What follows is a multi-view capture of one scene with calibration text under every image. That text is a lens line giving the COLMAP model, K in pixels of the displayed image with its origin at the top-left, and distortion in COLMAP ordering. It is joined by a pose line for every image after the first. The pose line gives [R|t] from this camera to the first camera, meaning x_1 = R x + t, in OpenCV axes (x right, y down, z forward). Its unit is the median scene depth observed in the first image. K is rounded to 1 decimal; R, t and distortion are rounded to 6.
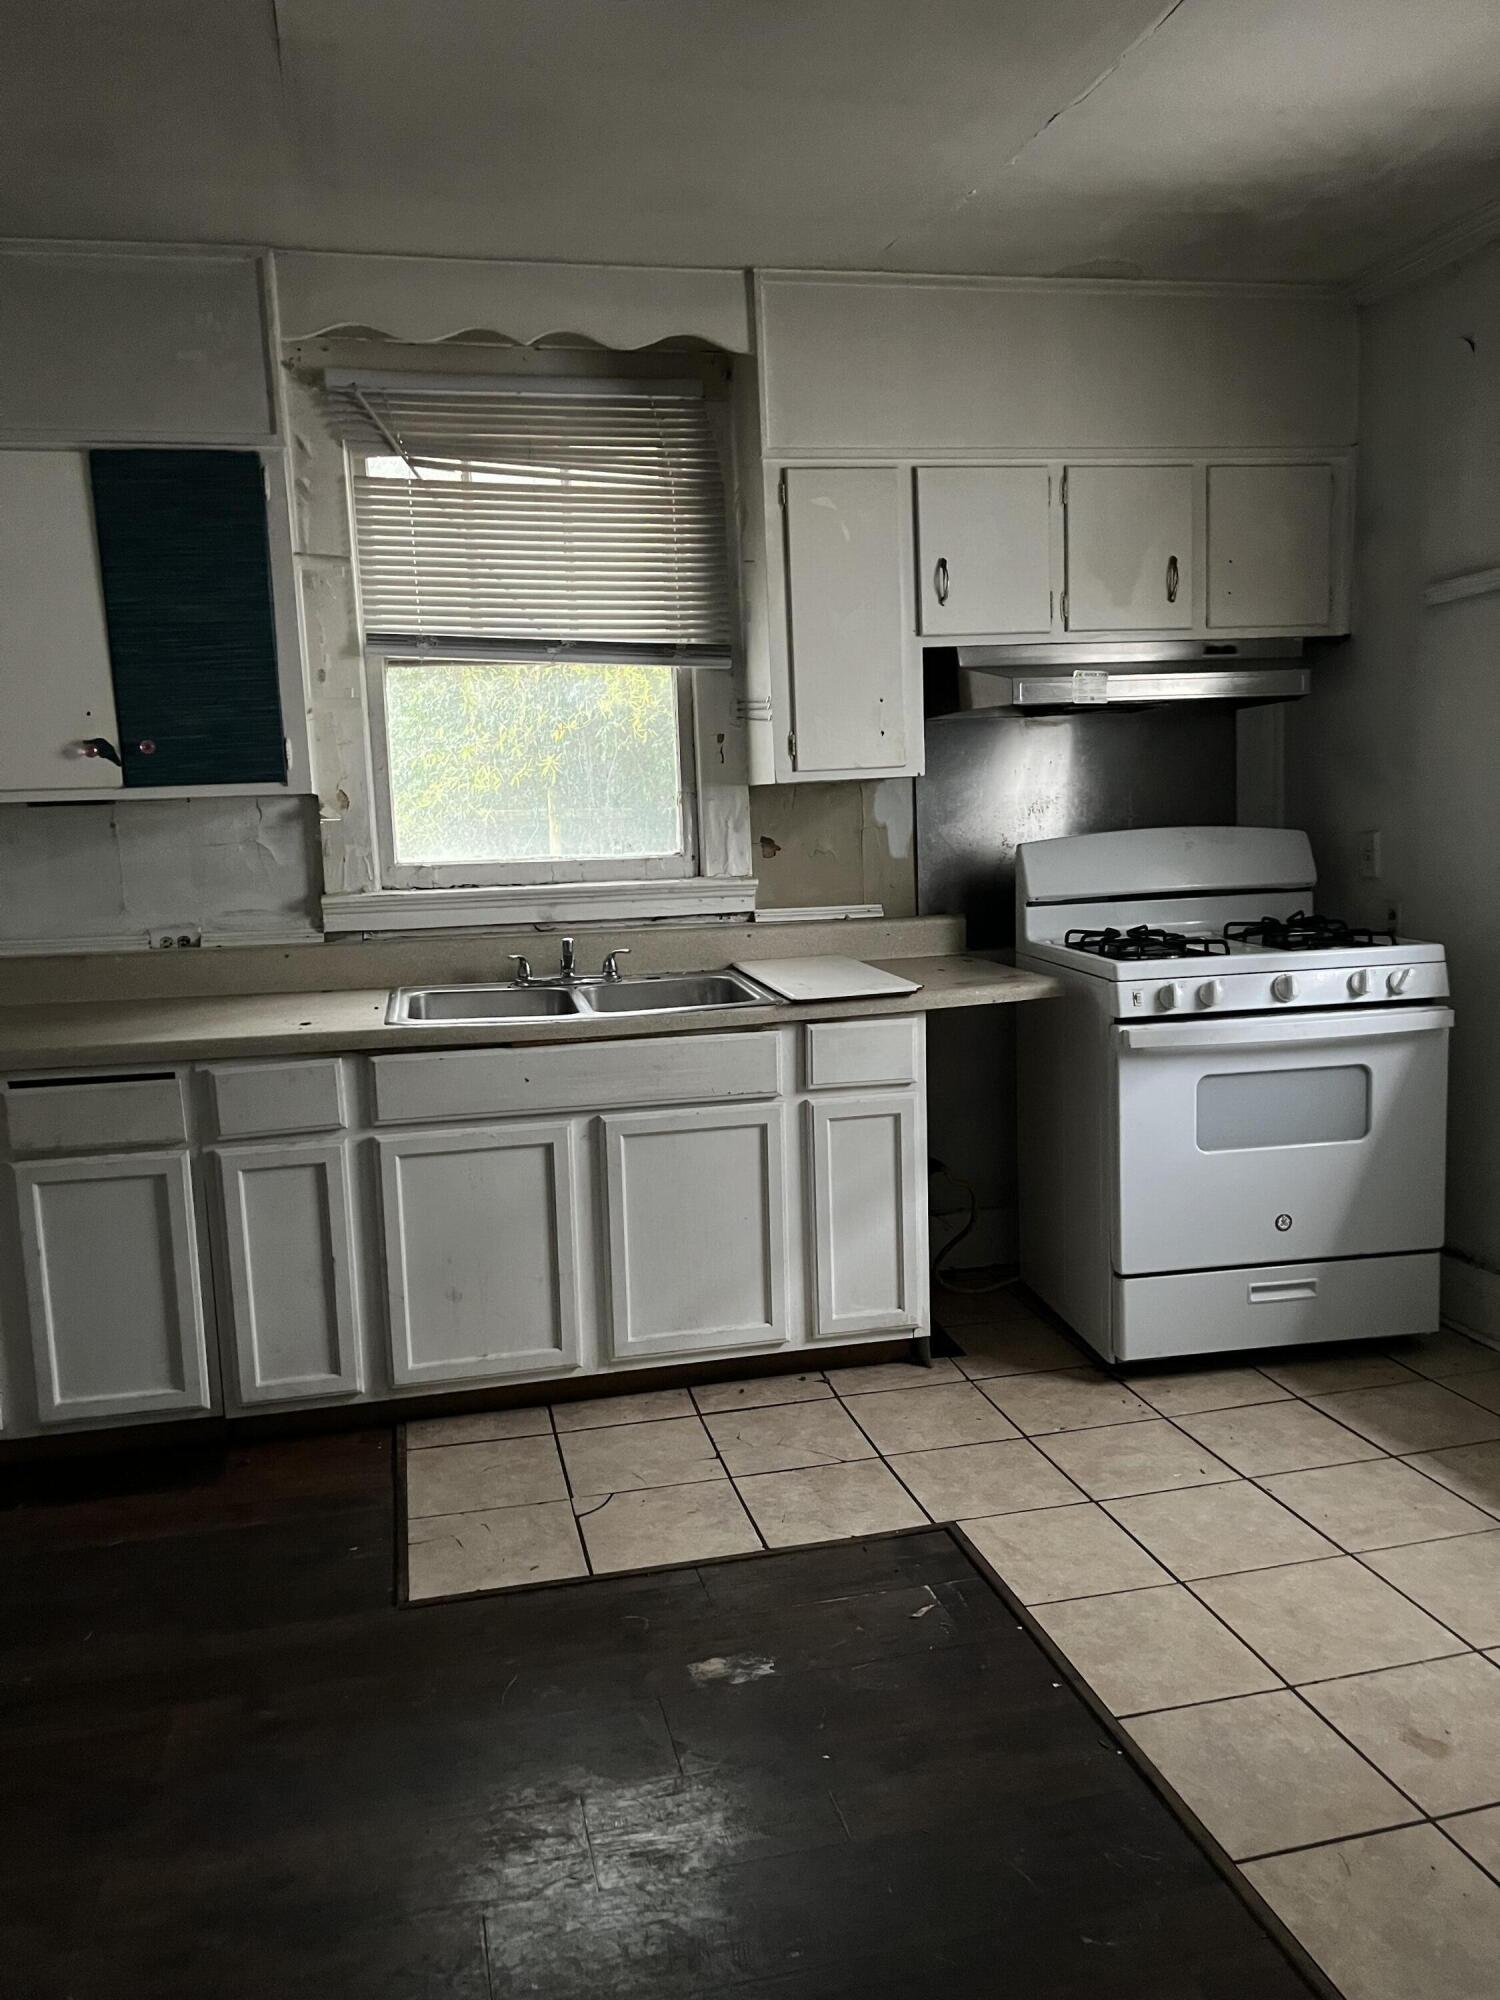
lens RADIAL K [[1502.3, 0, 740.4], [0, 1502.3, 1024.4], [0, 0, 1]] dist [0.059083, -0.074957]
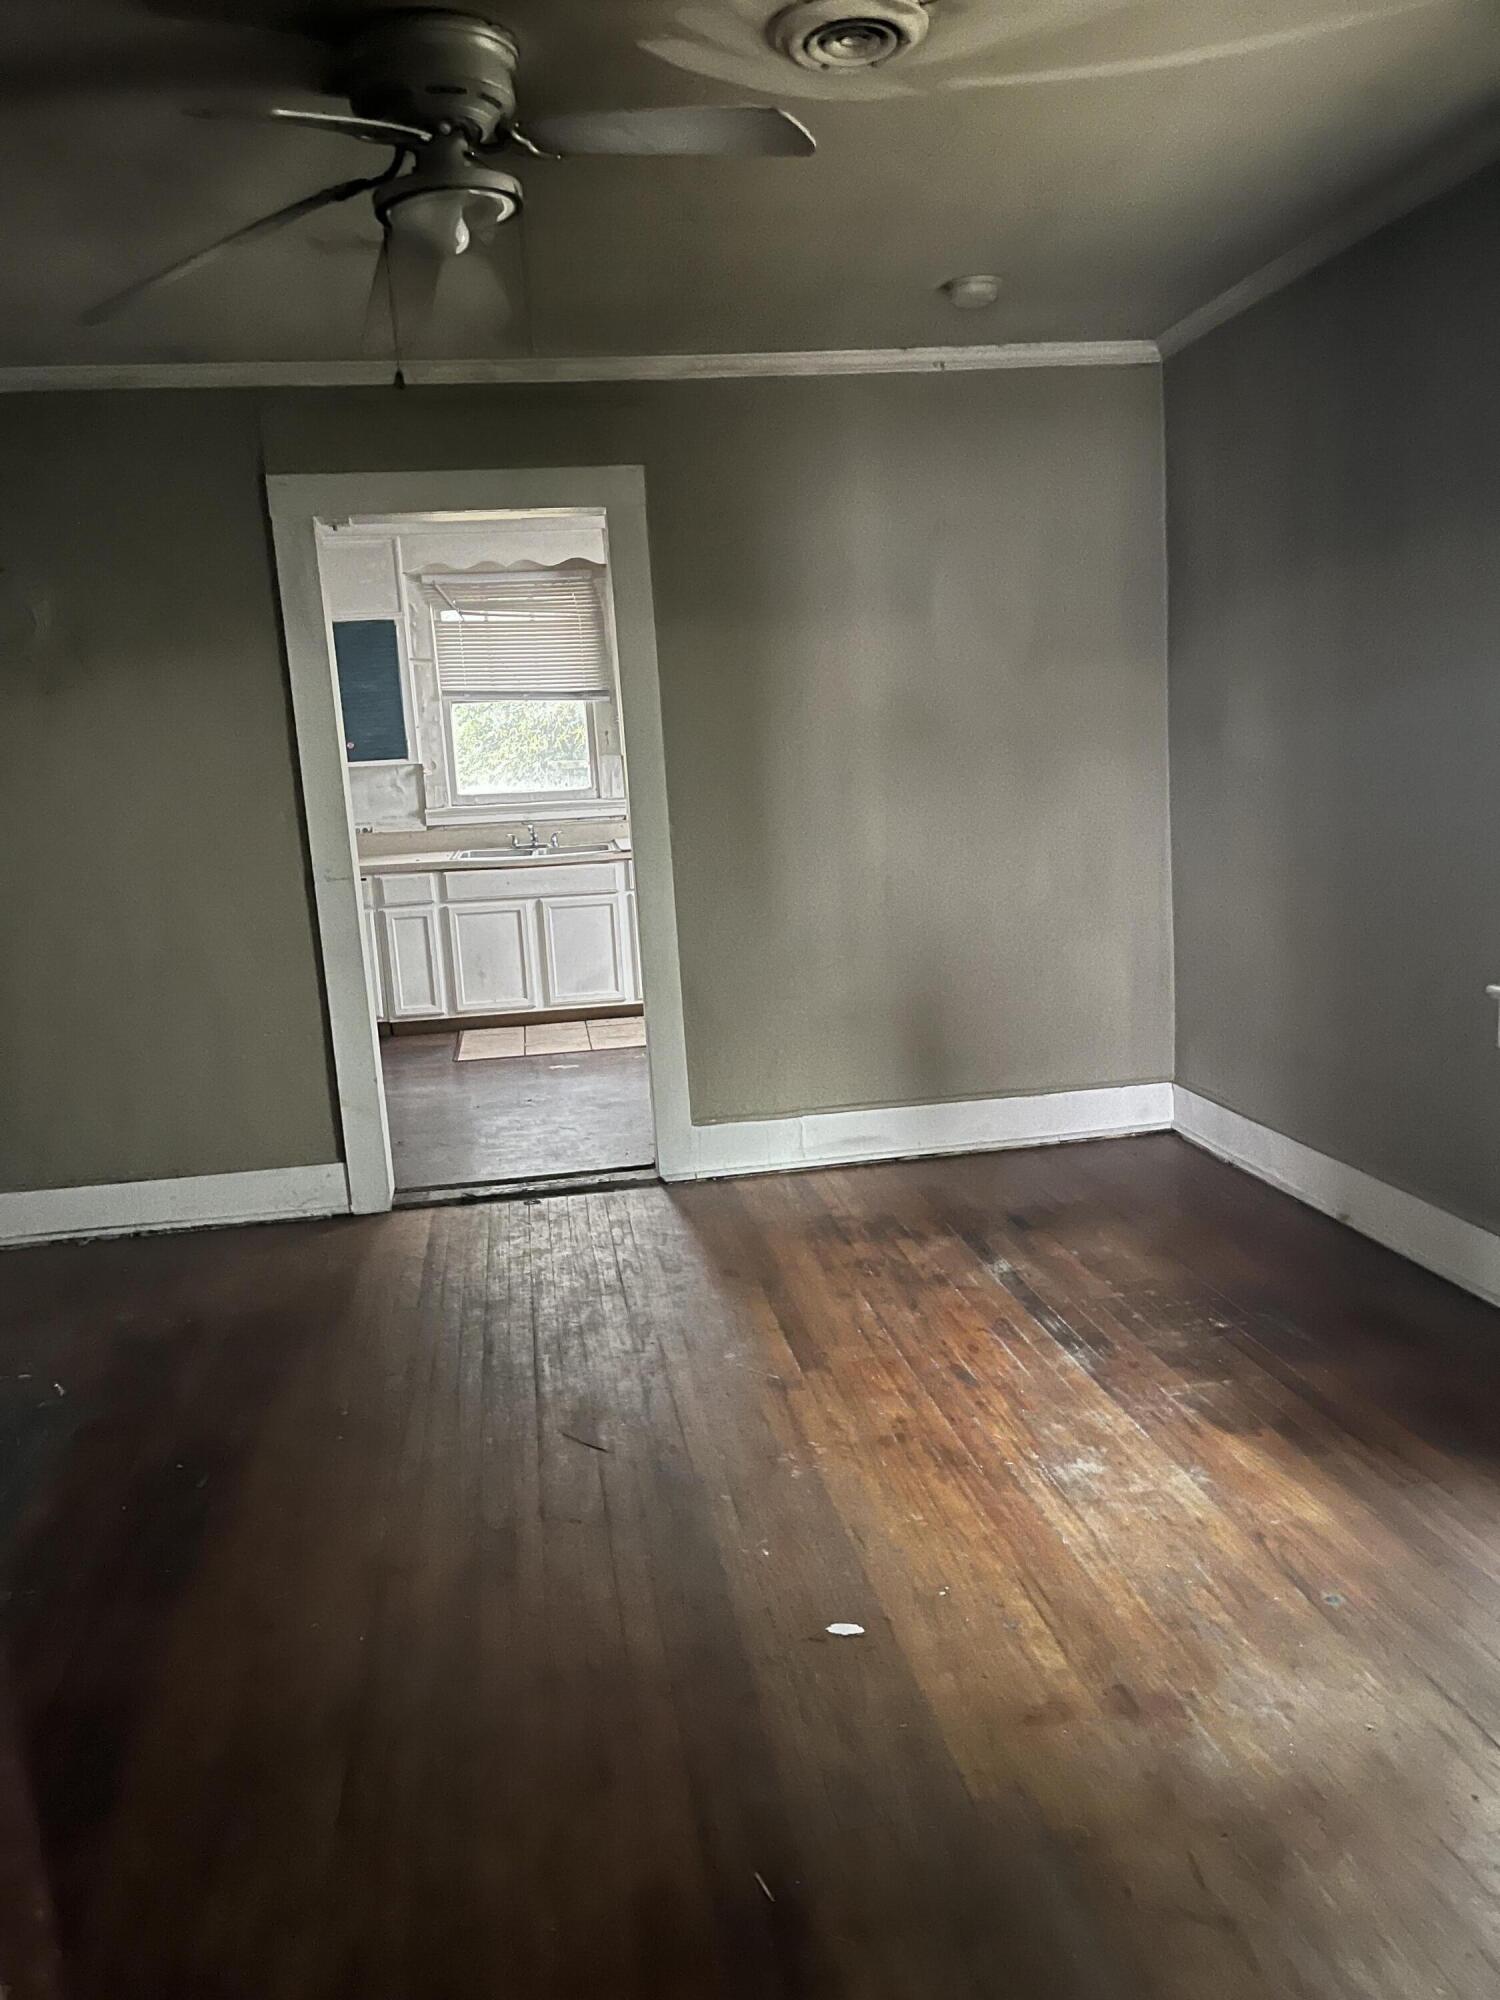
lens RADIAL K [[1502.3, 0, 740.4], [0, 1502.3, 1024.4], [0, 0, 1]] dist [0.059083, -0.074957]
pose [[0.996890, -0.006200, -0.078557, 0.385422], [0.009529, 0.999069, 0.042075, 0.153627], [0.078223, -0.042693, 0.996021, -1.278595]]
